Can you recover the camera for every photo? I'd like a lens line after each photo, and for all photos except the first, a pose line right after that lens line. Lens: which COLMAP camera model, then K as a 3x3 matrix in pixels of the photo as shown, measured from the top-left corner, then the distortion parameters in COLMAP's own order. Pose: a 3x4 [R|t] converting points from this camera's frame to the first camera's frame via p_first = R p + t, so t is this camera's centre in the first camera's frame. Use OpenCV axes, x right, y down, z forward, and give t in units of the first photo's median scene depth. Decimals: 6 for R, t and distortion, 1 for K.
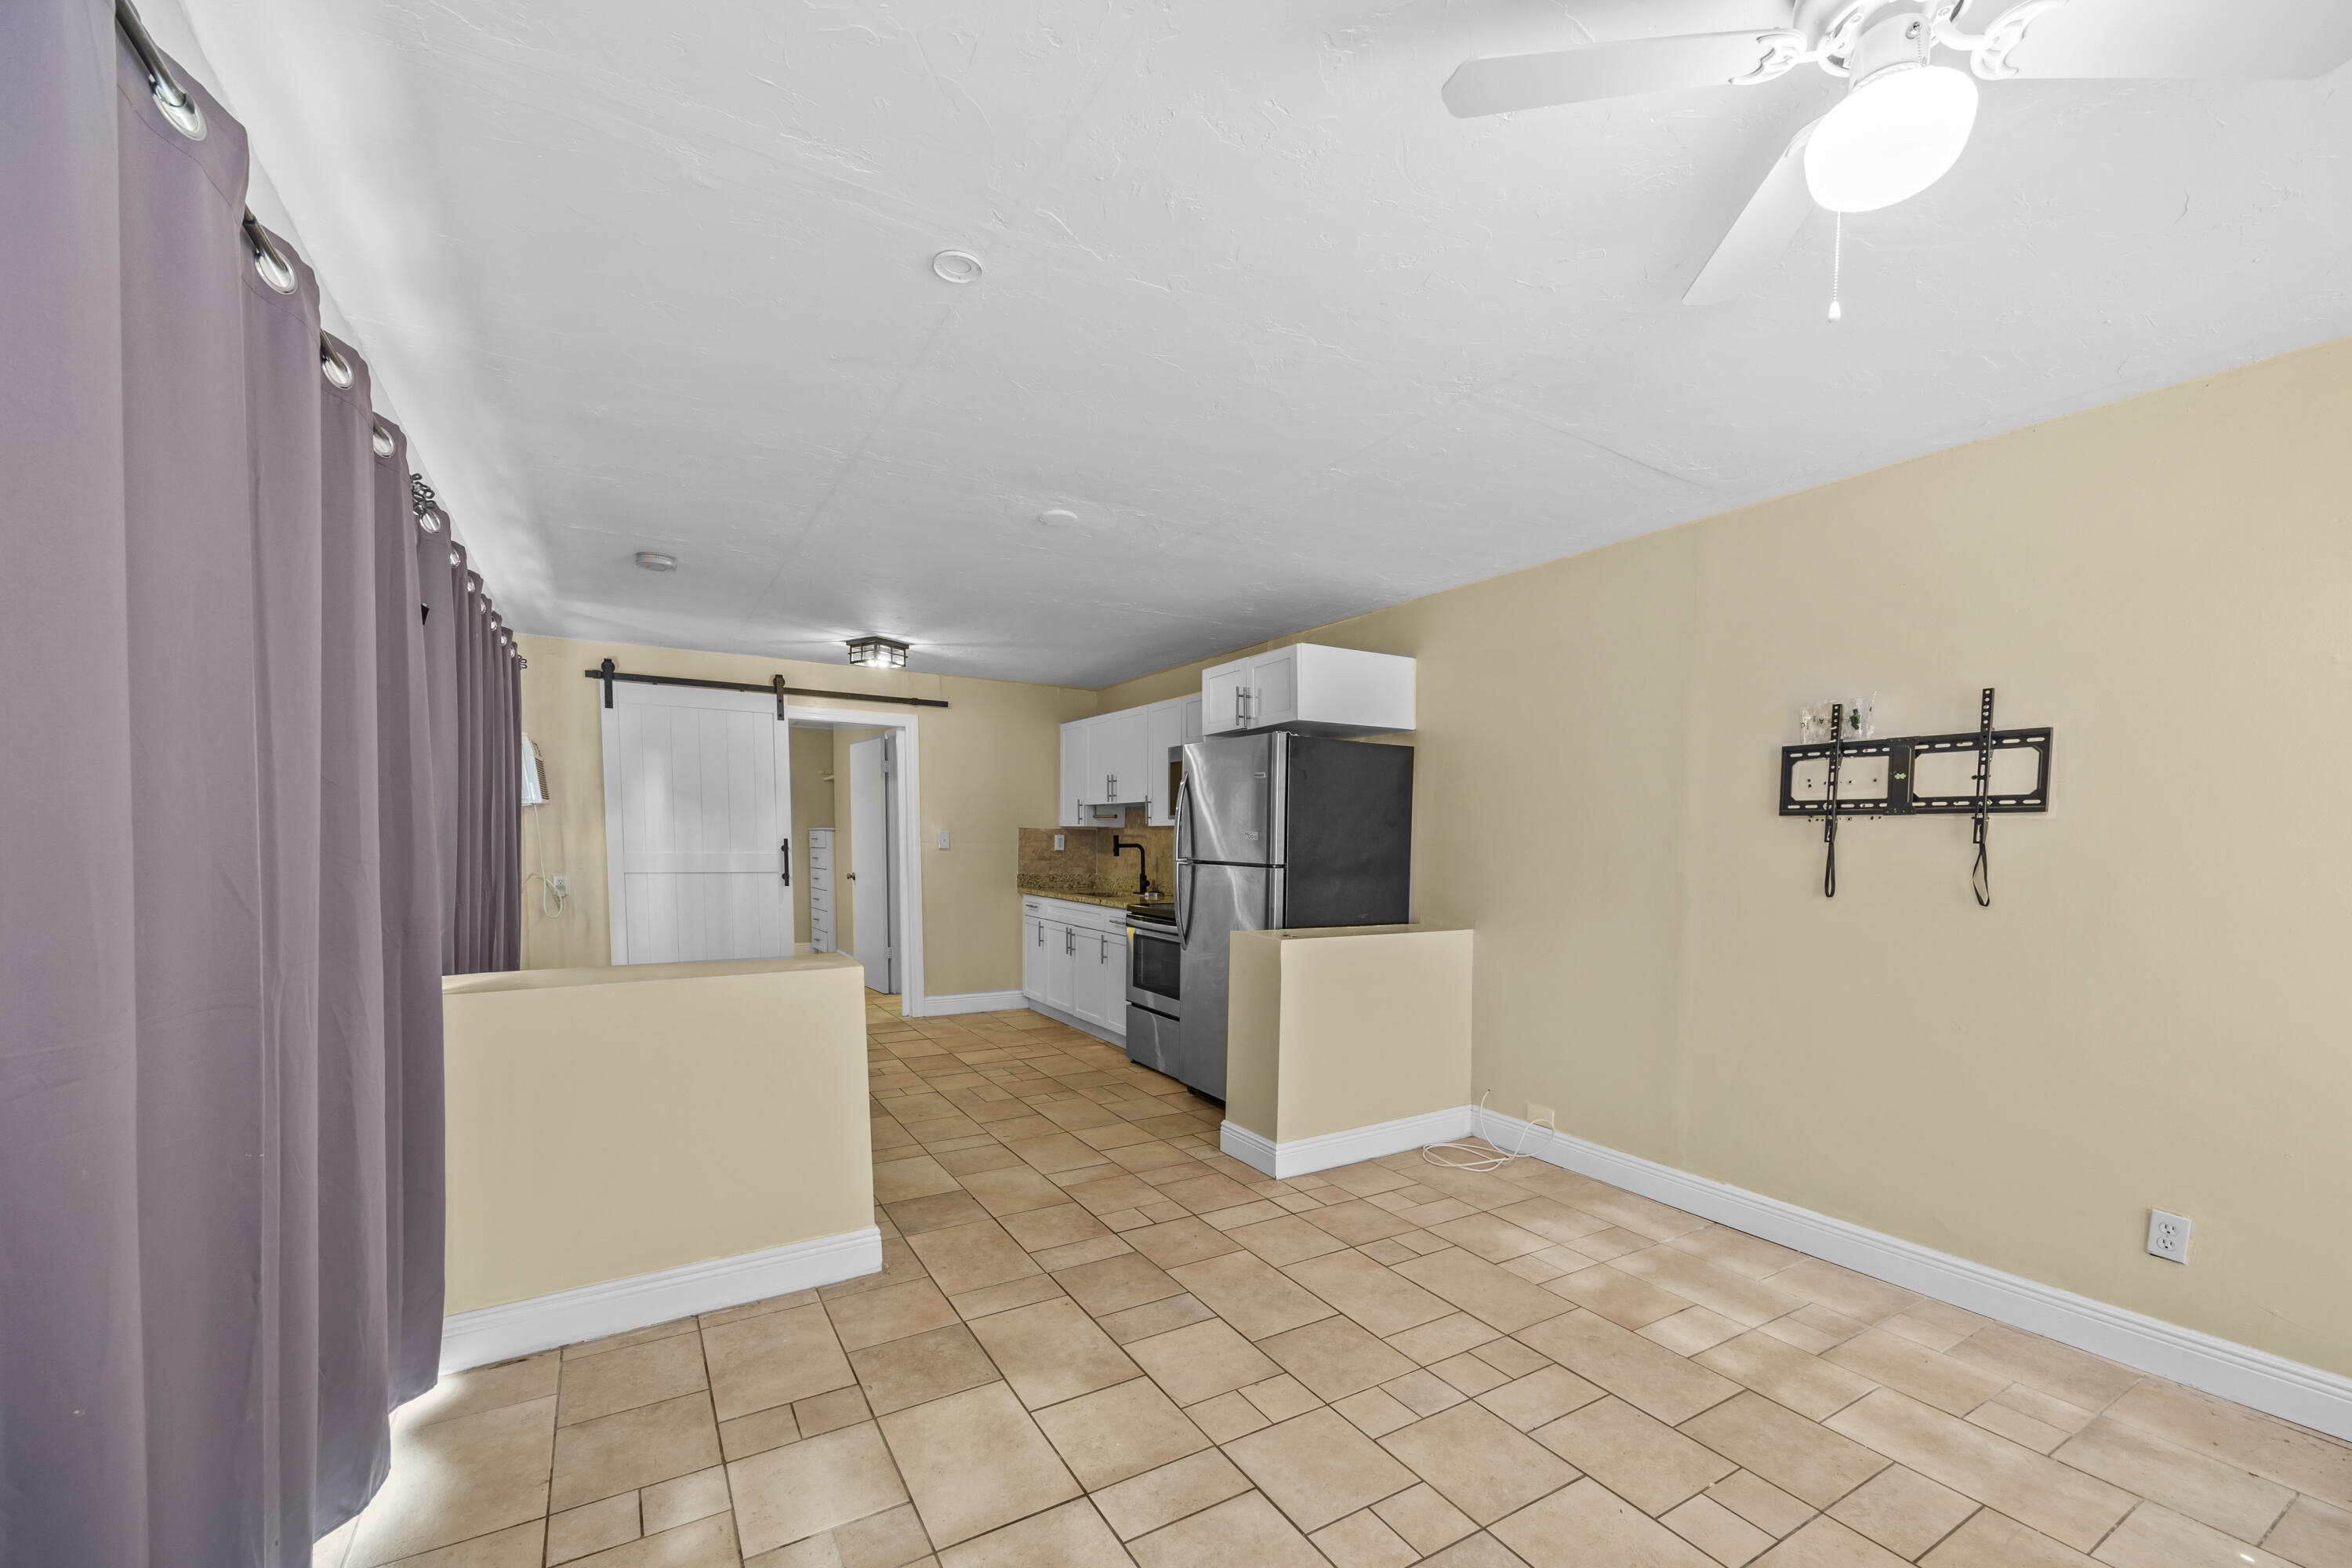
lens RADIAL K [[953.7, 0, 1180.7], [0, 953.7, 905.0], [0, 0, 1]] dist [-0.001035, -0.000056]
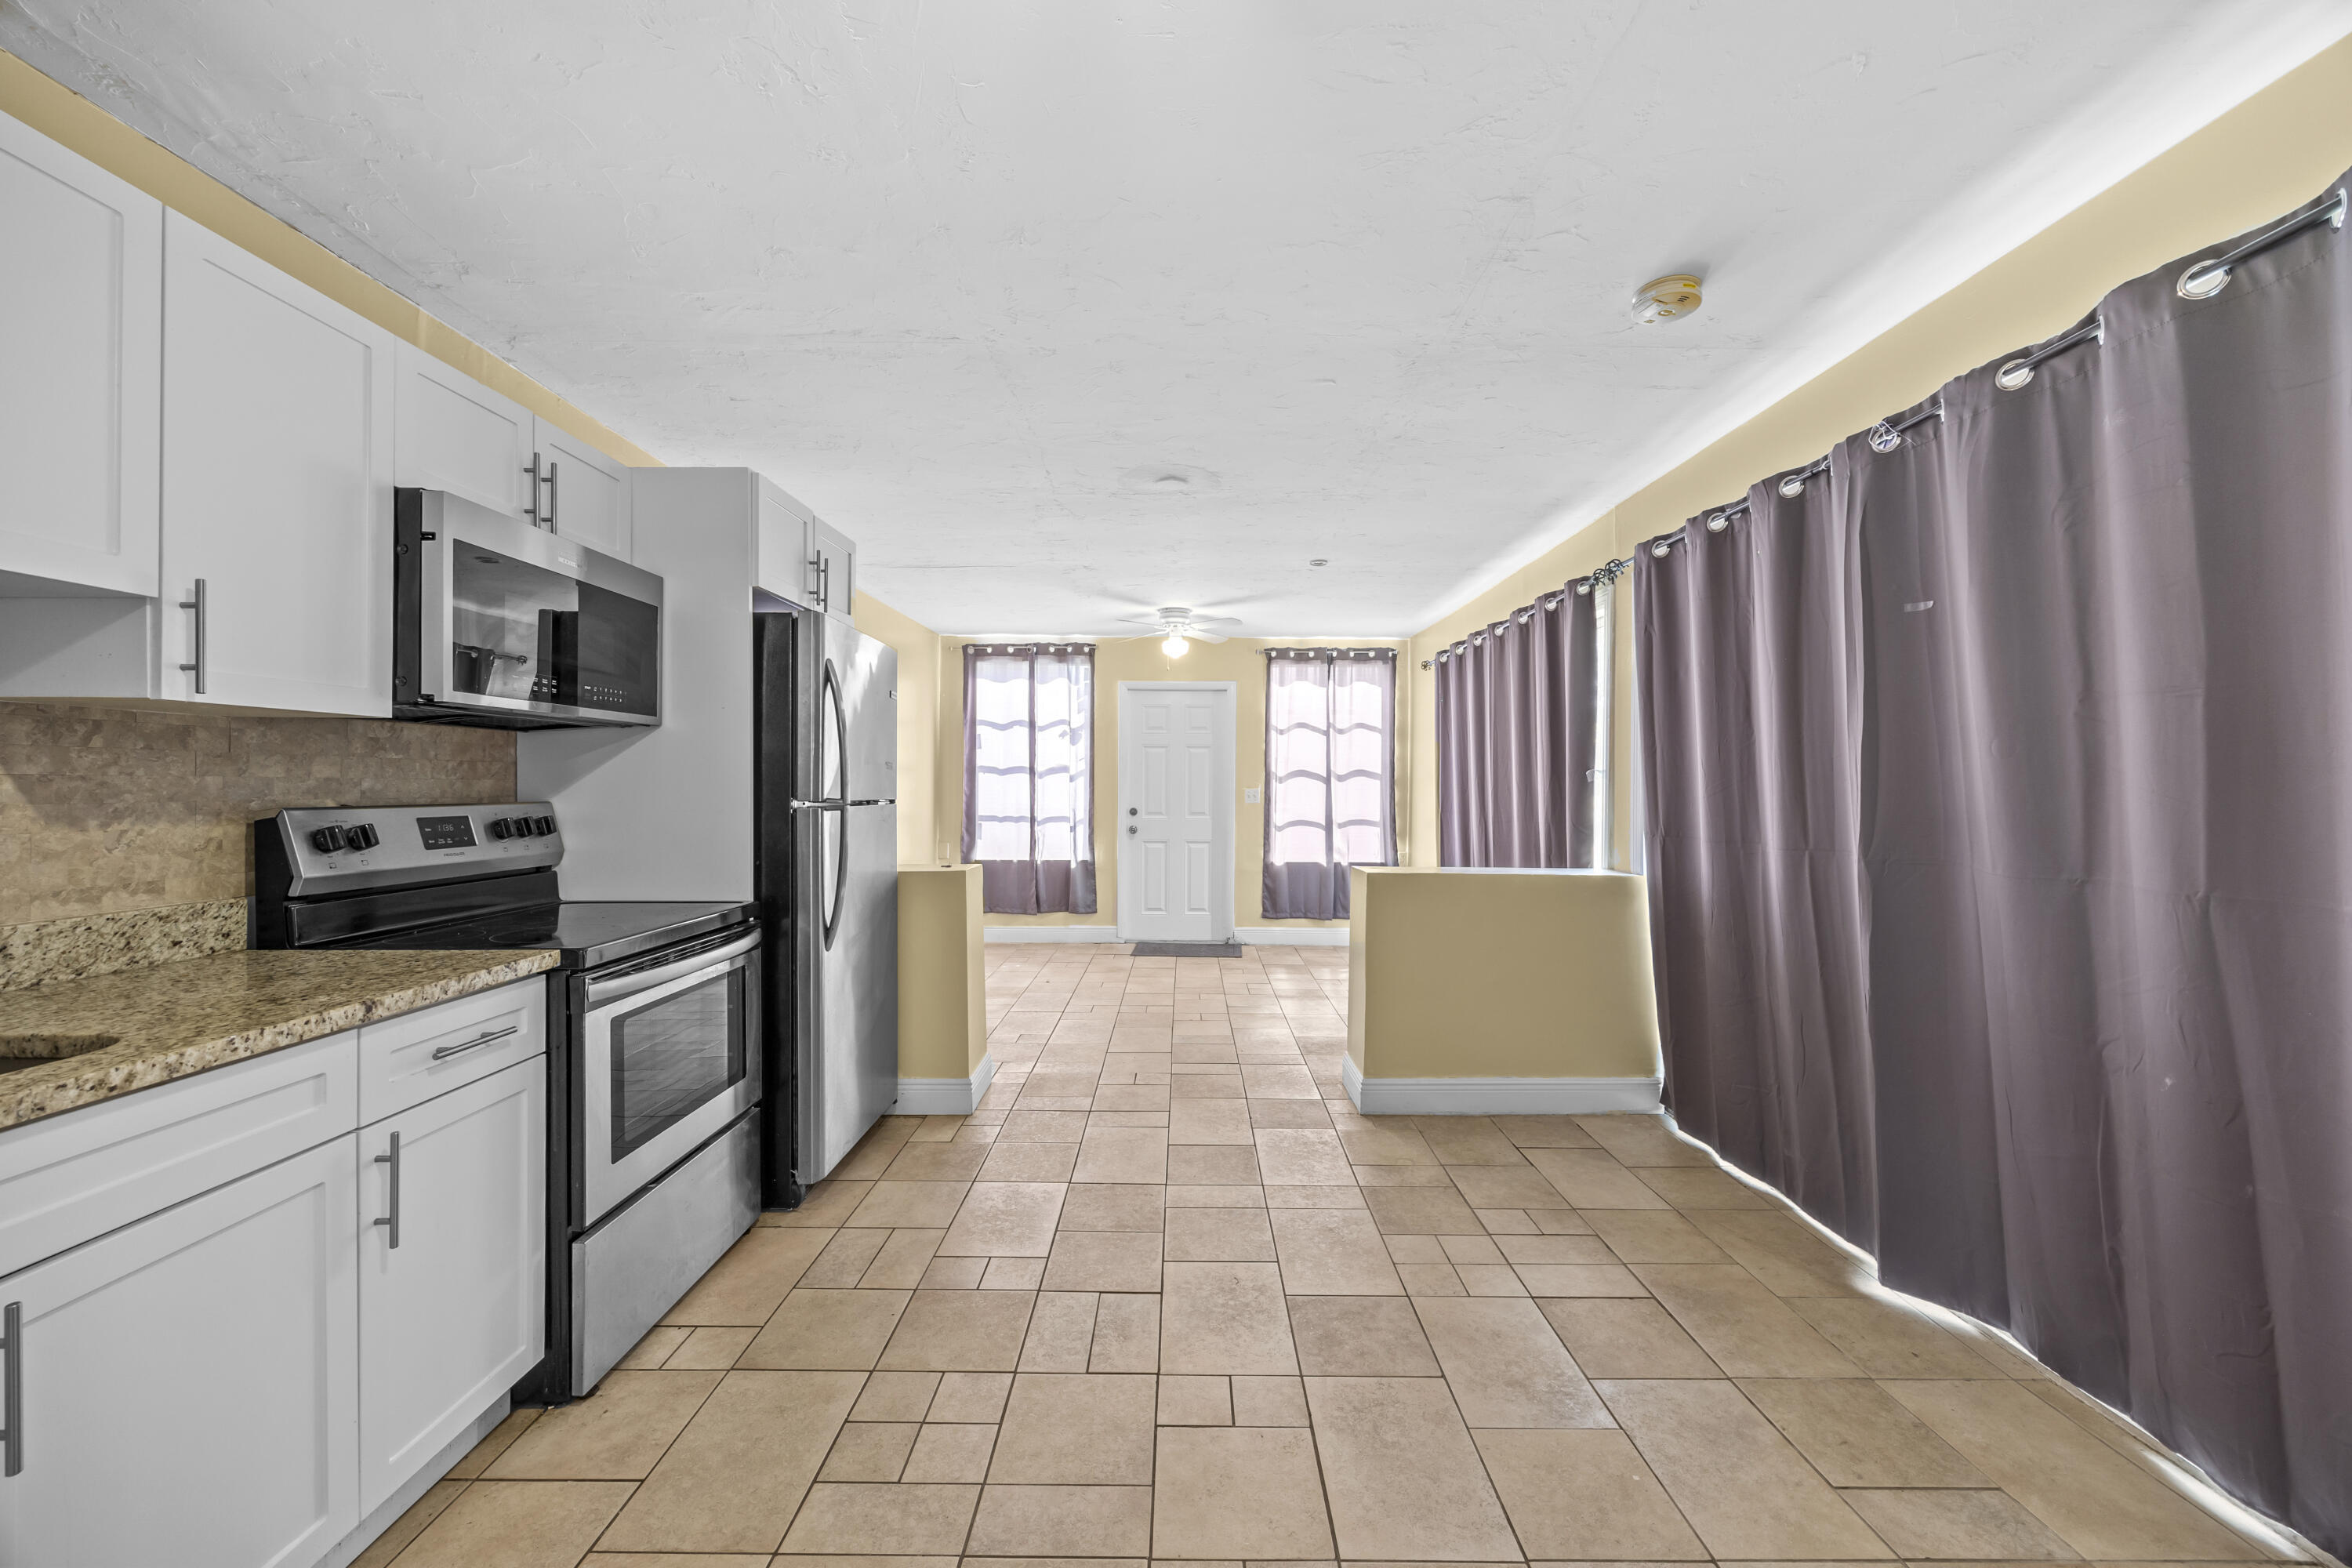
lens RADIAL K [[897.3, 0, 1175.3], [0, 897.3, 782.5], [0, 0, 1]] dist [-0.001237, -0.000241]
pose [[-0.854860, -0.010249, 0.518757, -0.398716], [0.025733, 0.997737, 0.062118, -0.073966], [-0.518220, 0.066451, -0.852662, 1.135830]]
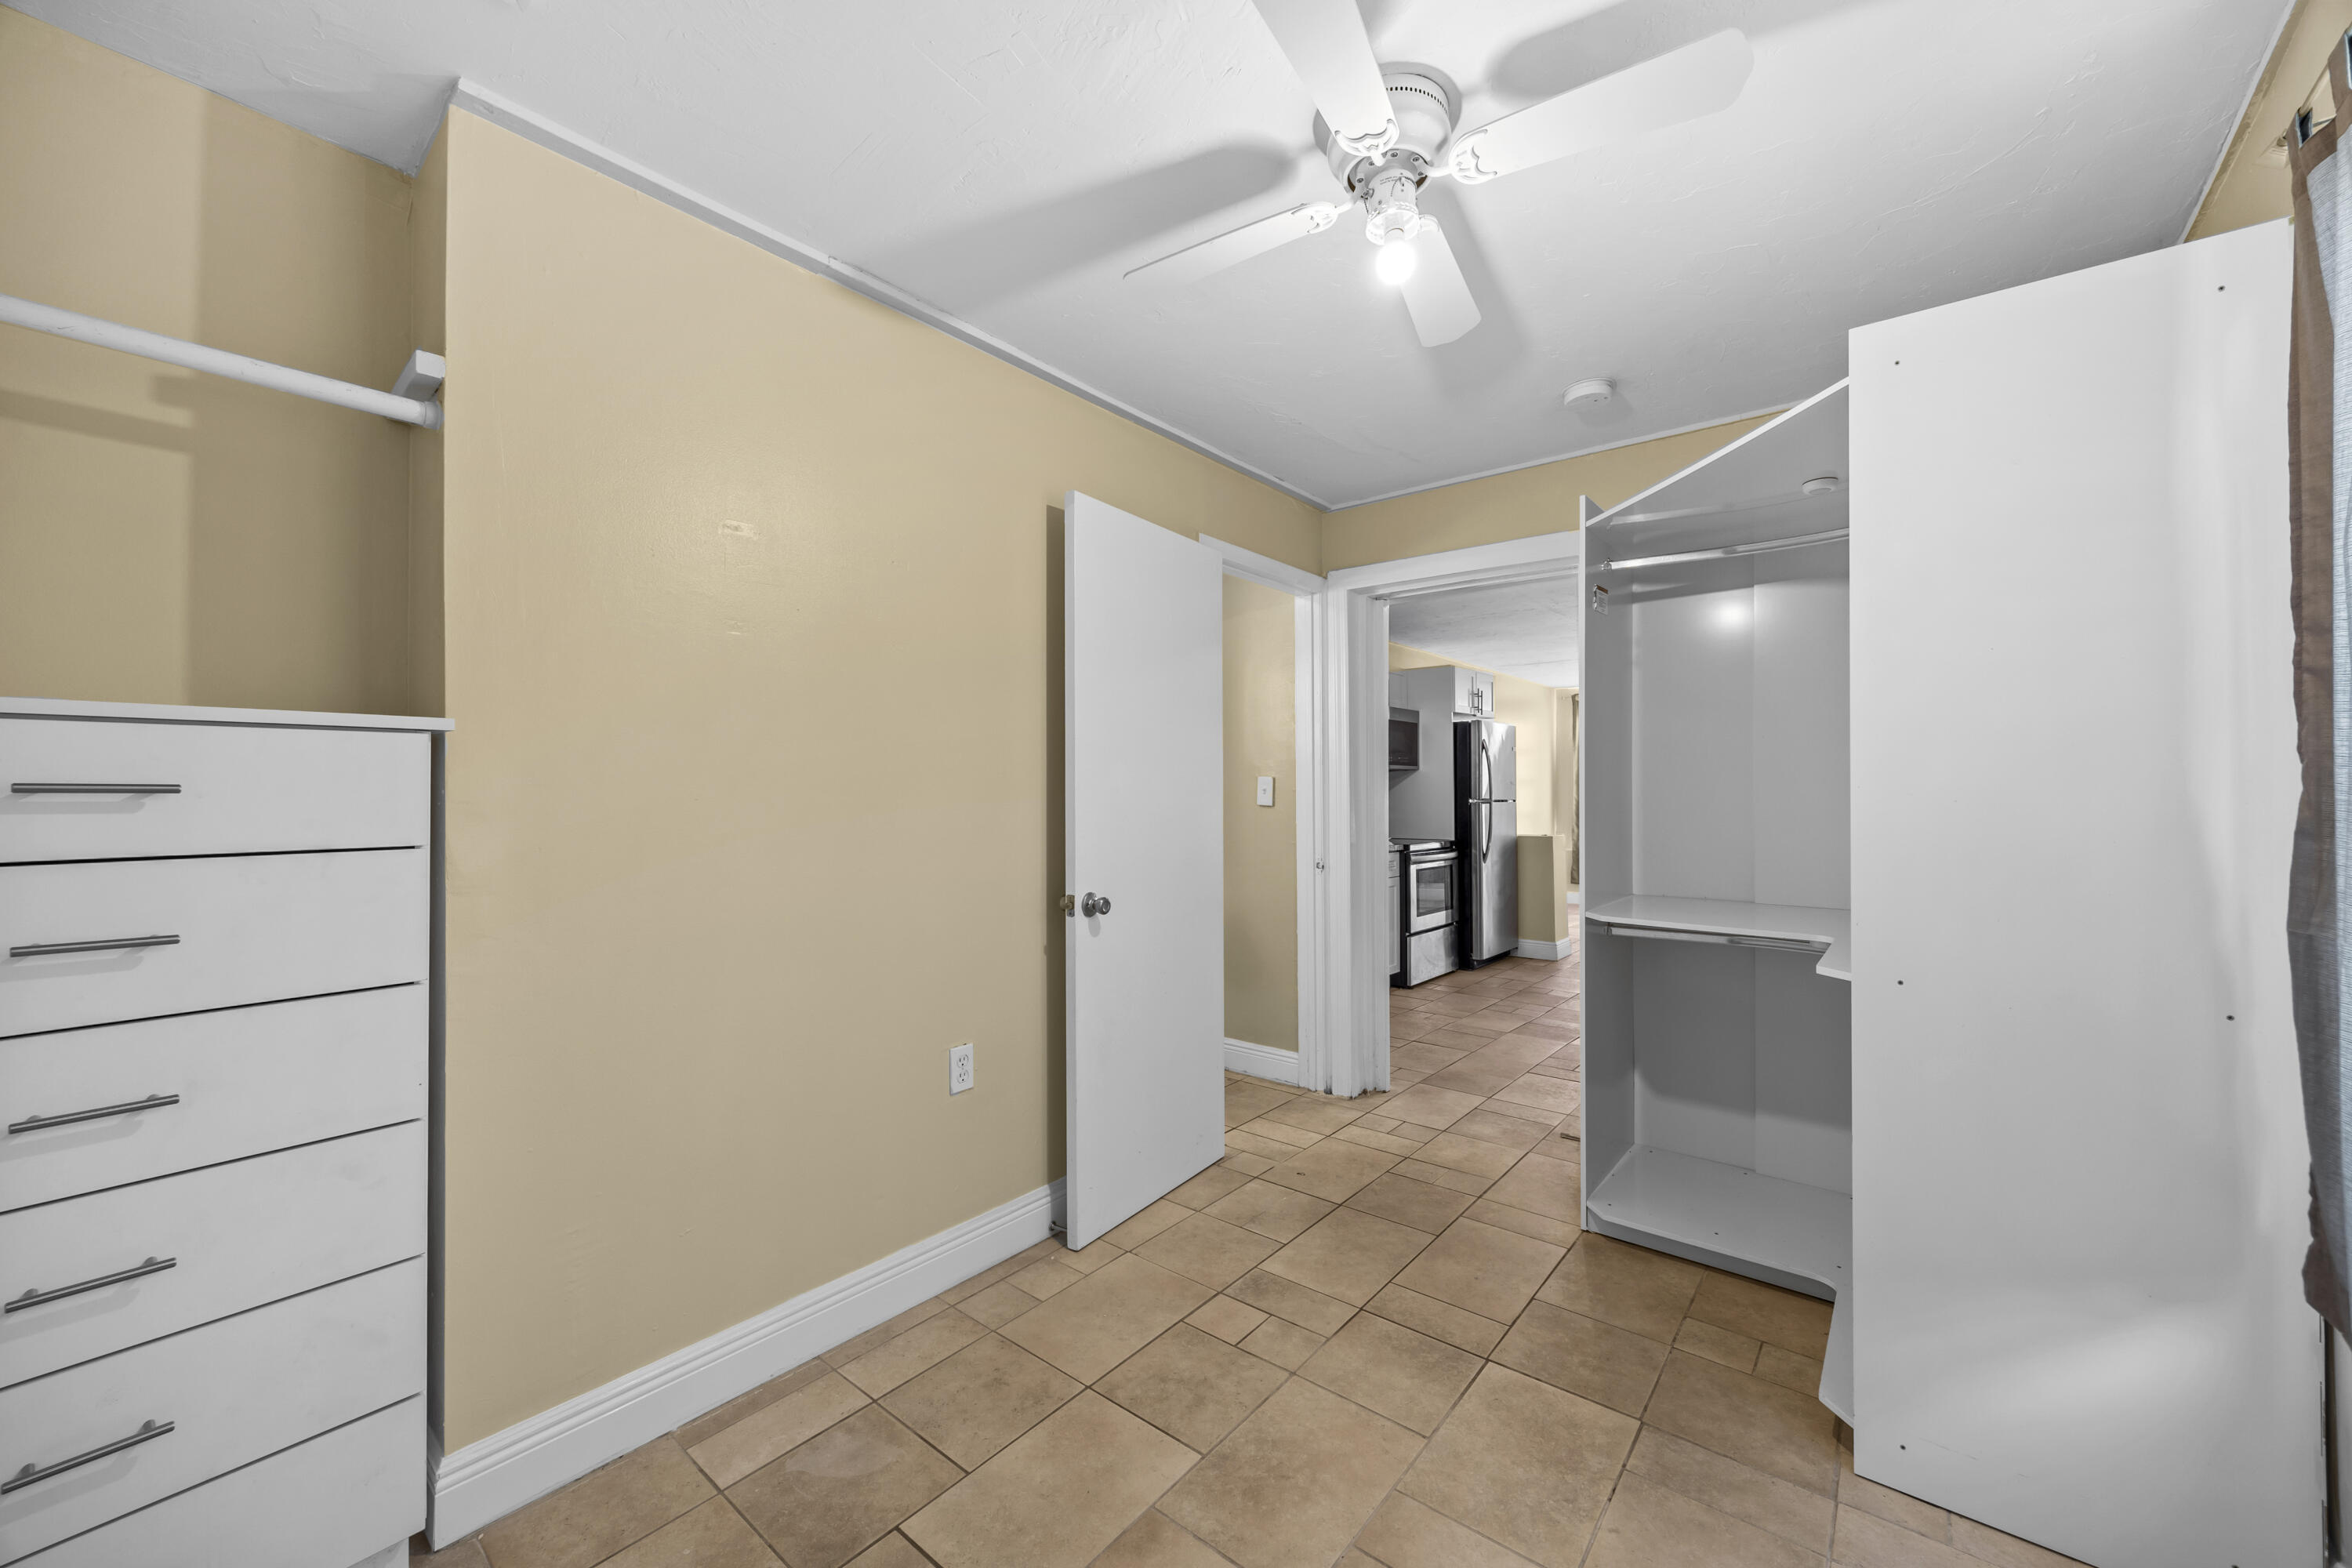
lens RADIAL K [[897.3, 0, 1175.3], [0, 897.3, 782.5], [0, 0, 1]] dist [-0.001237, -0.000241]
pose [[-0.327935, 0.001388, 0.944699, -0.921995], [0.064269, 0.997715, 0.020844, -0.108637], [-0.942512, 0.067550, -0.327275, 1.550973]]
